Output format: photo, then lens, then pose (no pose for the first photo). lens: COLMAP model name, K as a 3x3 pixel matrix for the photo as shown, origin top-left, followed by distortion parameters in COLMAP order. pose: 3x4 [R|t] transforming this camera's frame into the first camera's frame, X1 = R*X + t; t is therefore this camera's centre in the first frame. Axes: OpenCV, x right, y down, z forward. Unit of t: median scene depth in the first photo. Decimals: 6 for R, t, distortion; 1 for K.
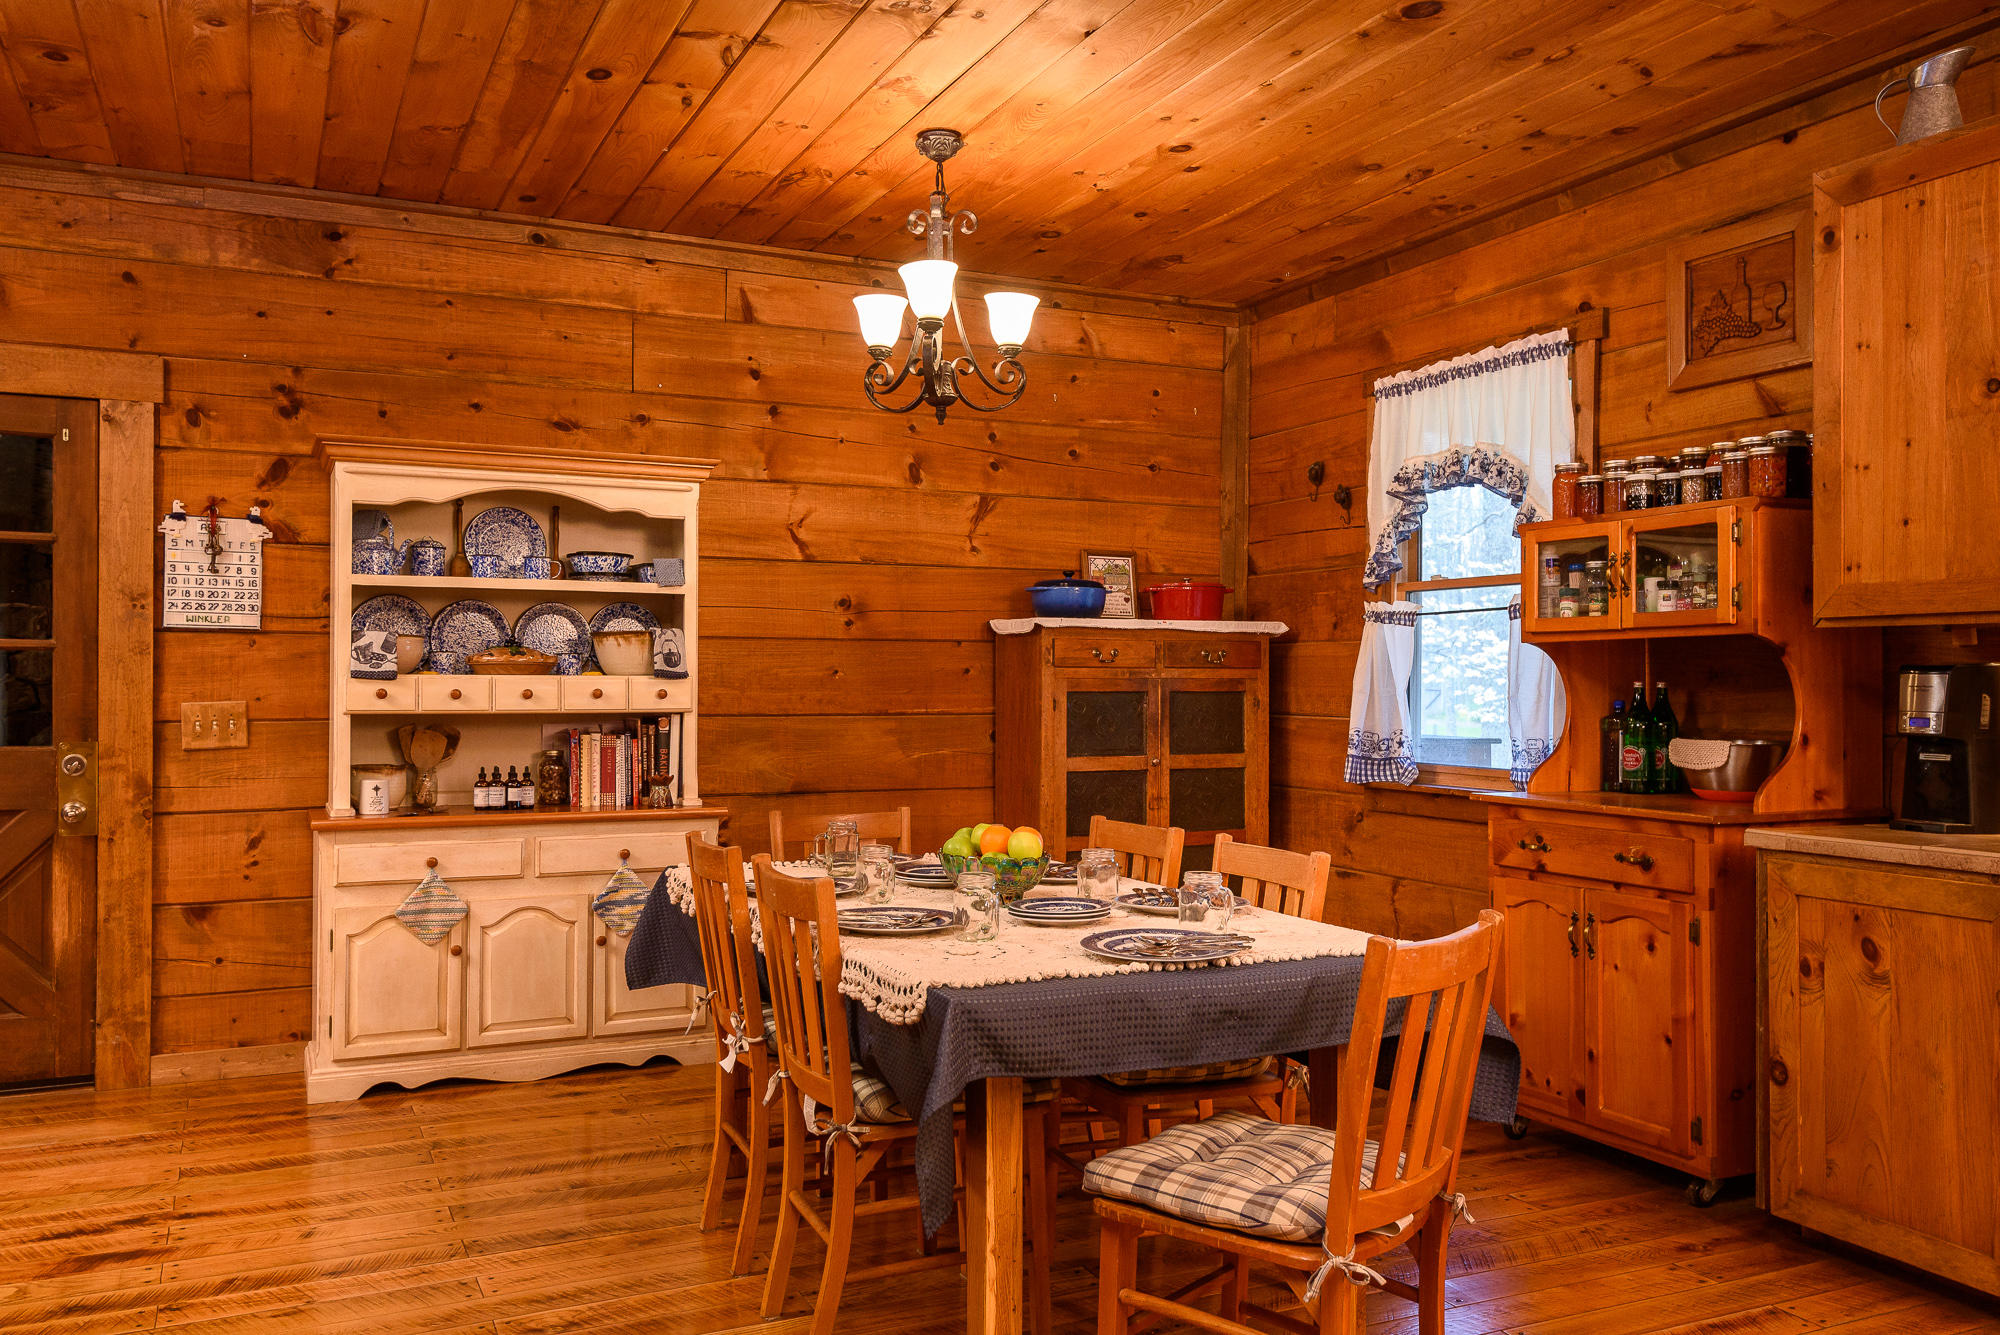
lens RADIAL K [[1586.6, 0, 1019.5], [0, 1586.6, 662.1], [0, 0, 1]] dist [0.013890, -0.007507]
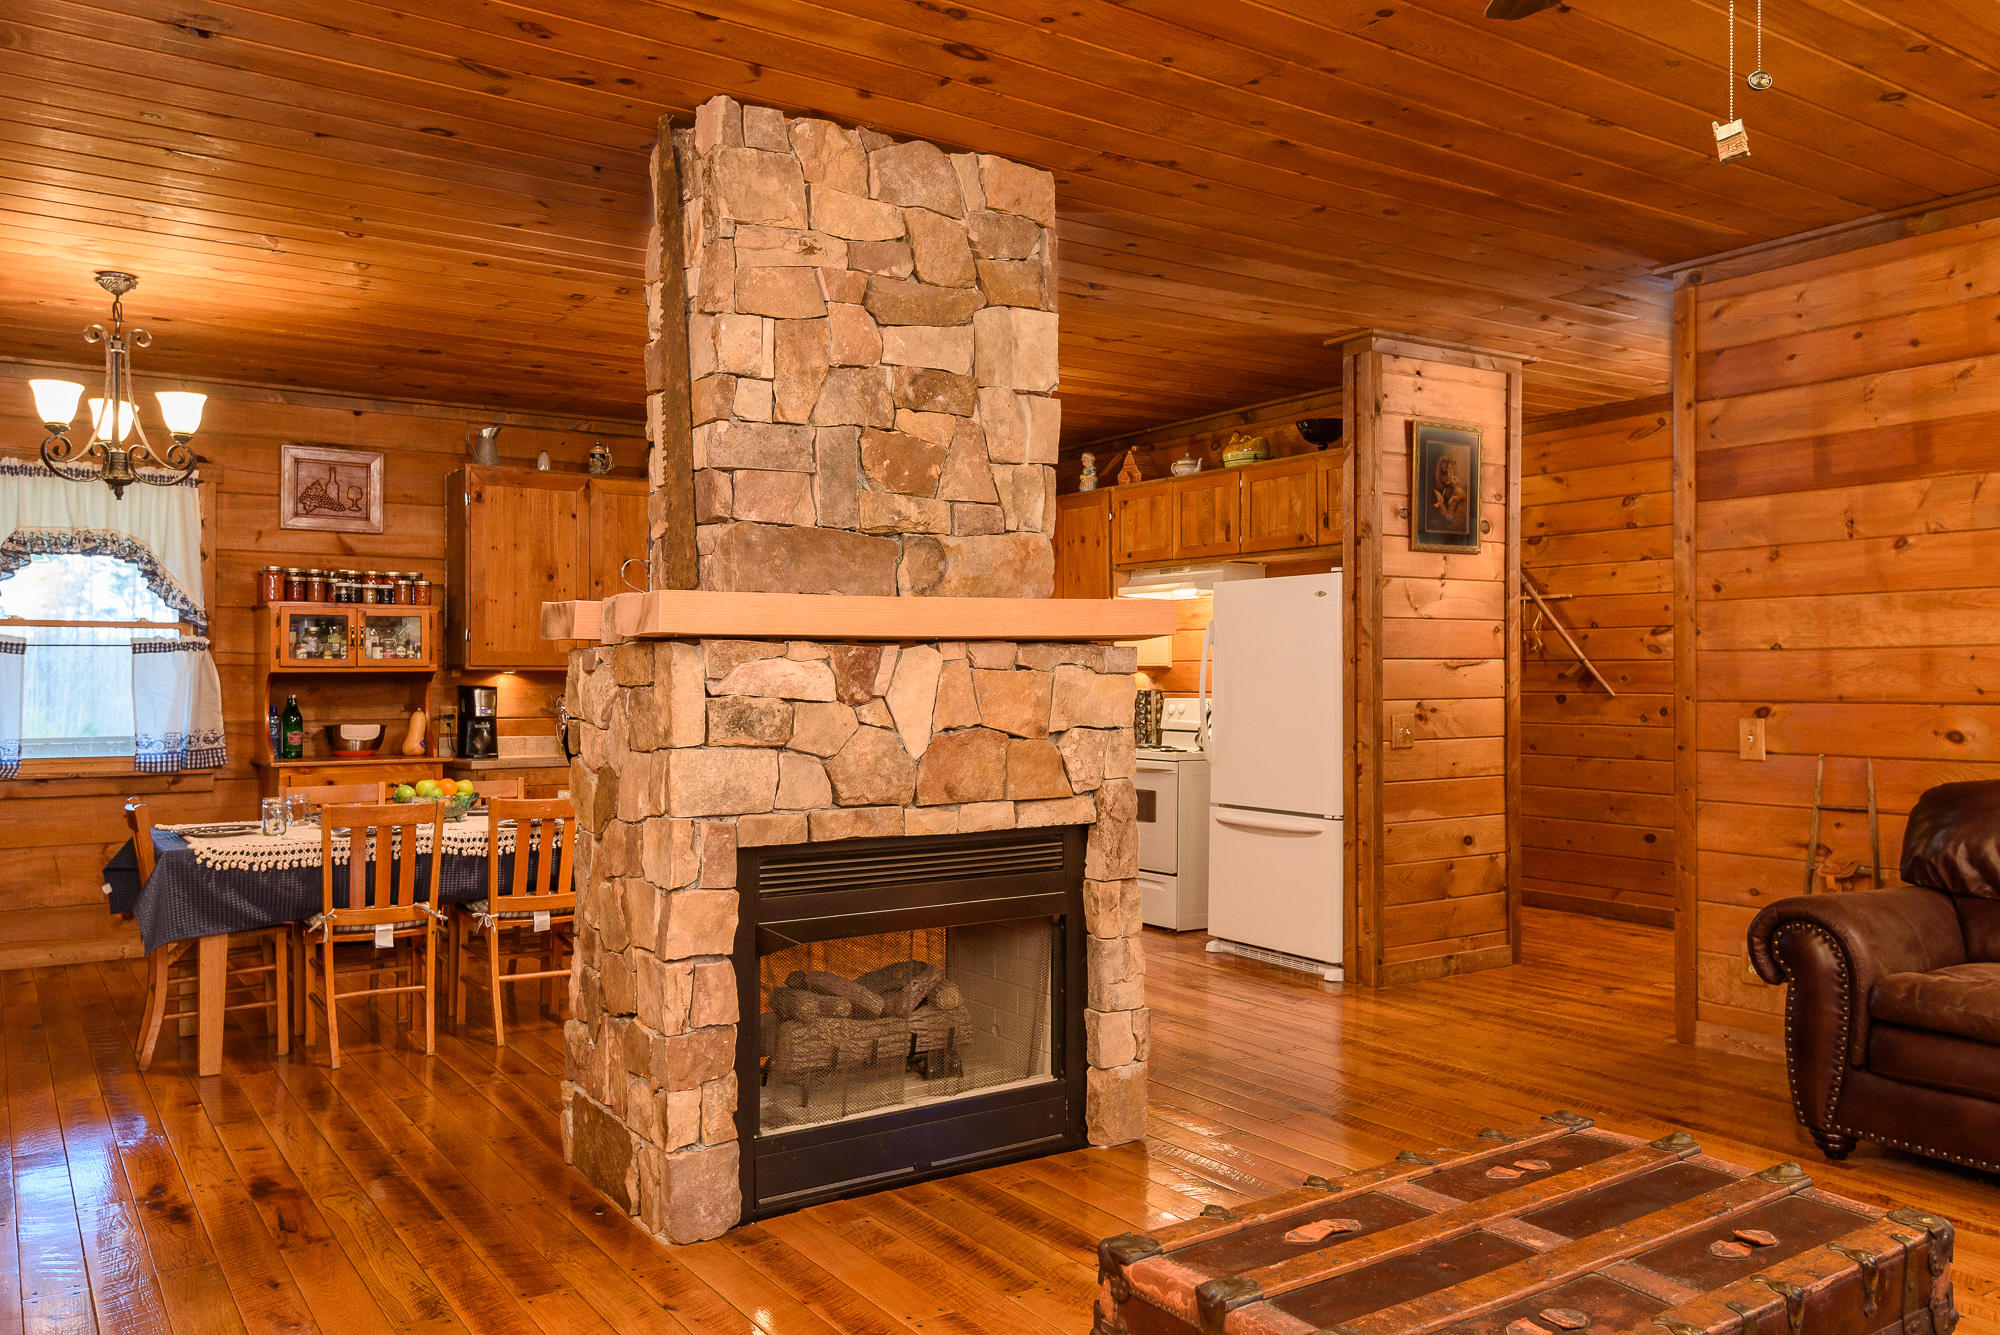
lens RADIAL K [[1454.9, 0, 1006.4], [0, 1454.9, 668.3], [0, 0, 1]] dist [0.020494, -0.005789]
pose [[-0.148193, 0.002333, 0.988956, -1.717148], [-0.008287, 0.999959, -0.003600, -0.024080], [-0.988924, -0.008729, -0.148168, 0.594430]]
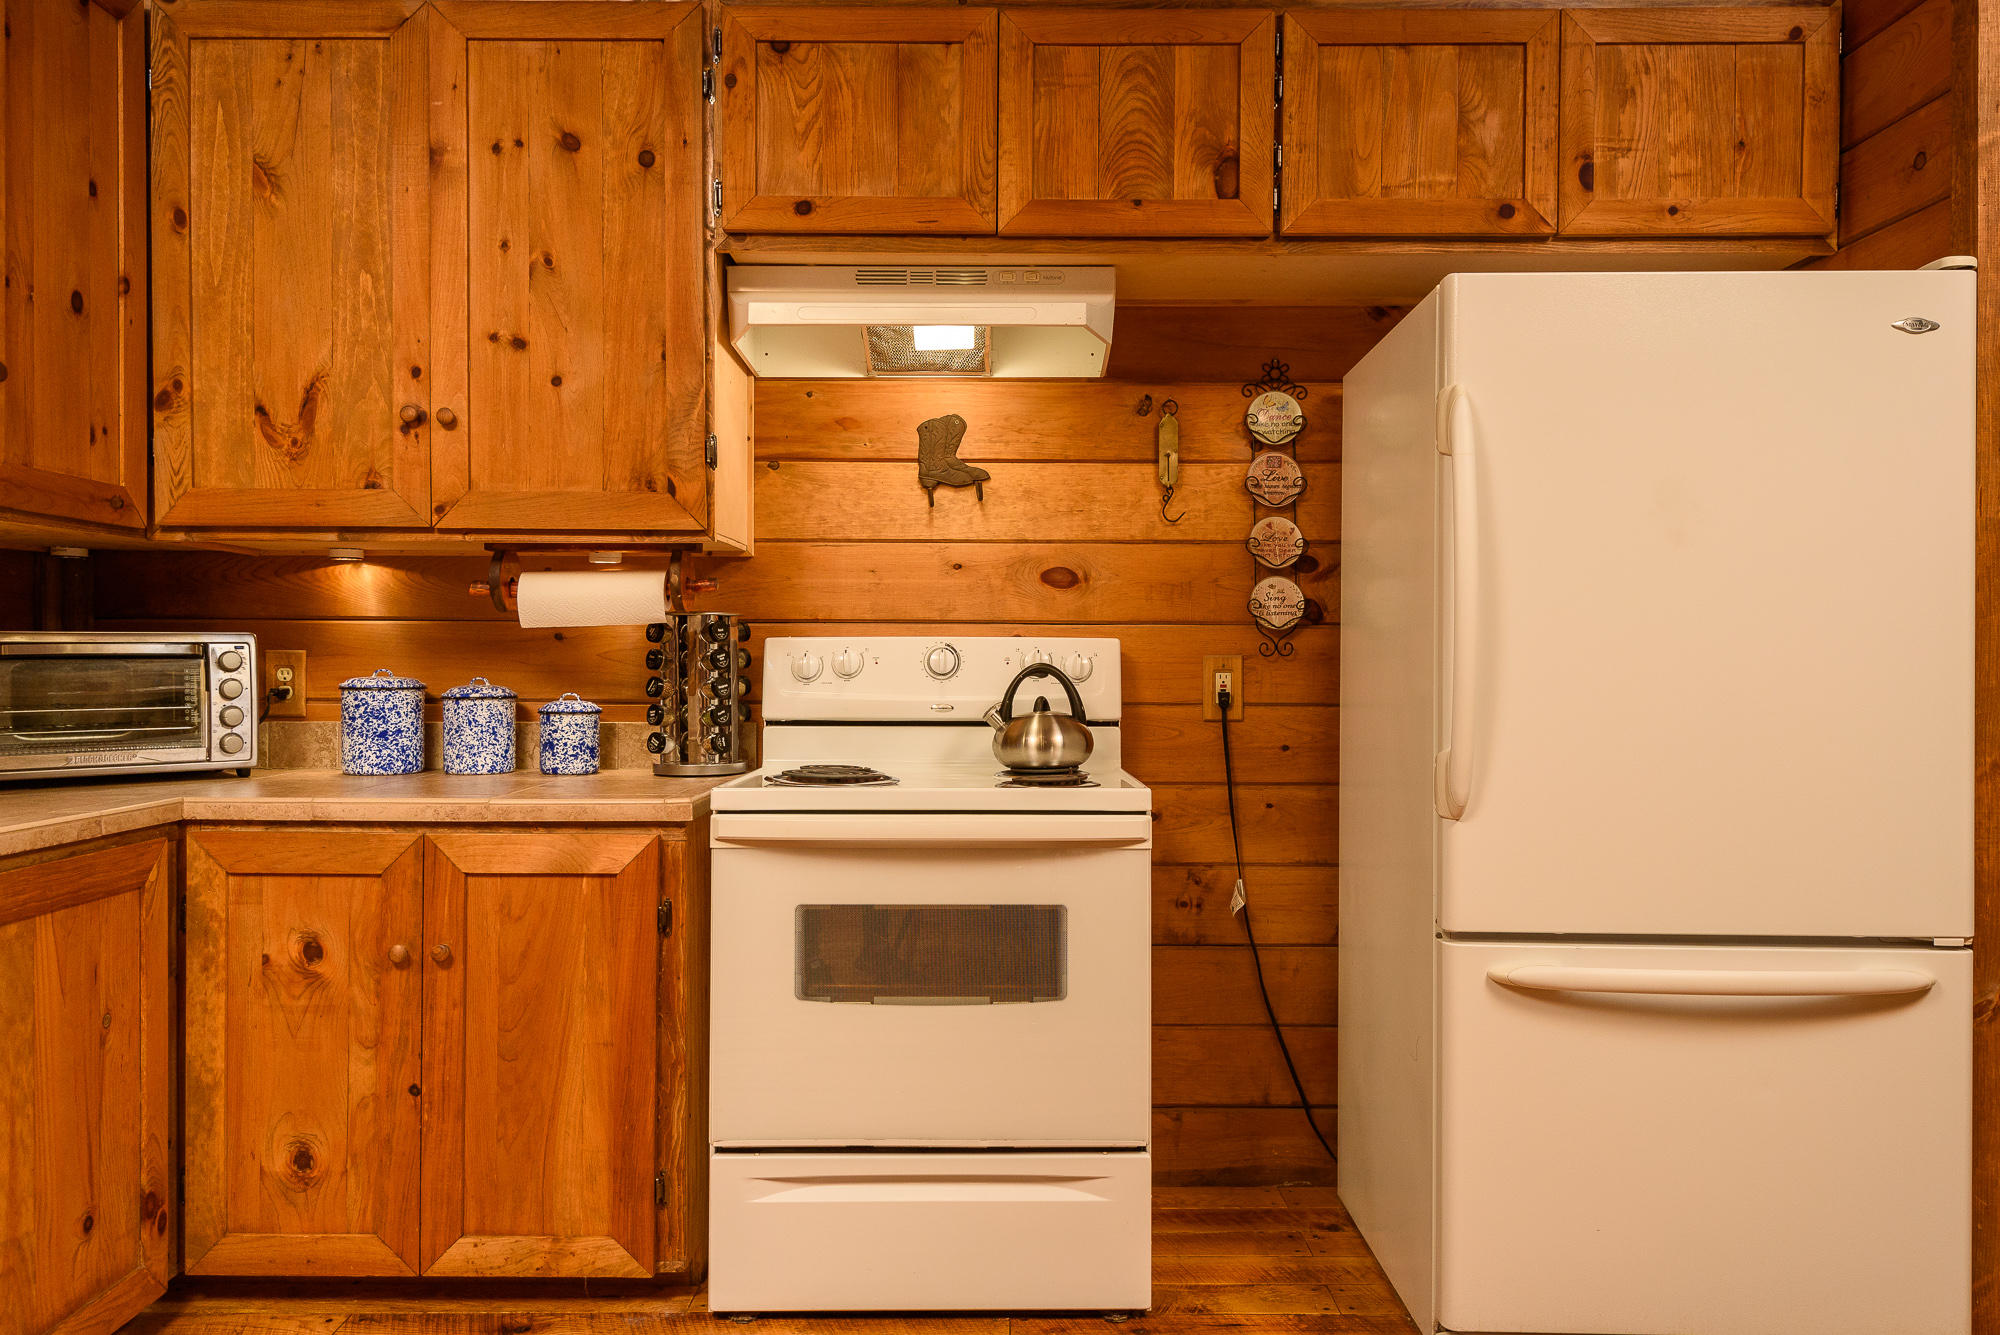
lens RADIAL K [[1454.9, 0, 1017.0], [0, 1454.9, 667.6], [0, 0, 1]] dist [0.020494, -0.005789]
pose [[-0.898899, -0.008679, 0.438070, 0.162793], [-0.008569, 0.999961, 0.002229, 0.031198], [-0.438072, -0.001750, -0.898938, 0.712440]]
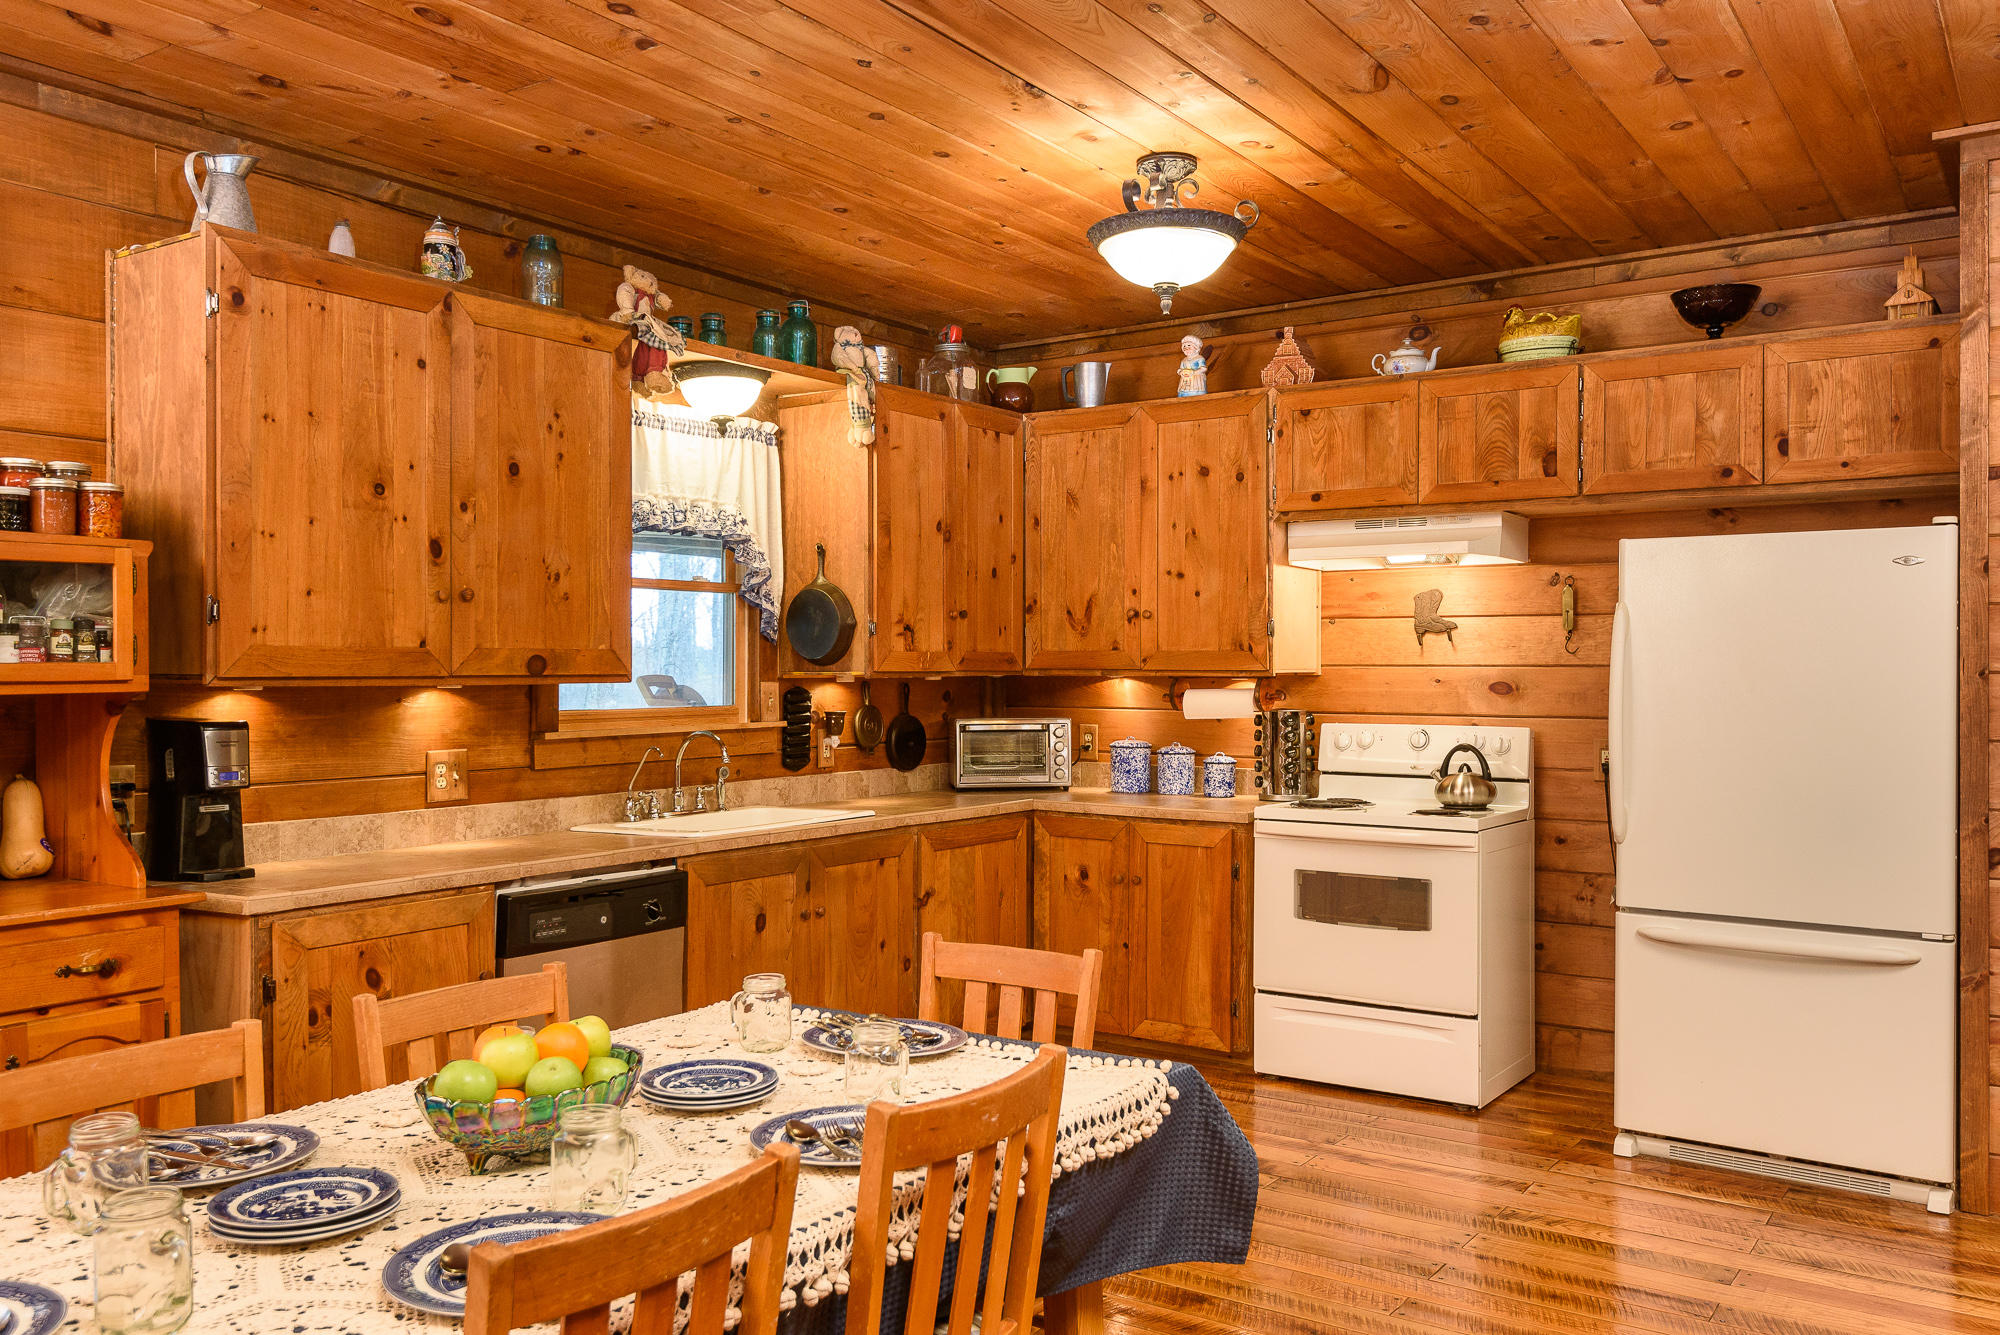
lens RADIAL K [[1586.6, 0, 994.9], [0, 1586.6, 663.1], [0, 0, 1]] dist [0.013890, -0.007507]
pose [[-0.493524, -0.000852, 0.869732, -0.631458], [-0.009914, 0.999940, -0.004646, -0.038869], [-0.869676, -0.010915, -0.493503, 1.130456]]
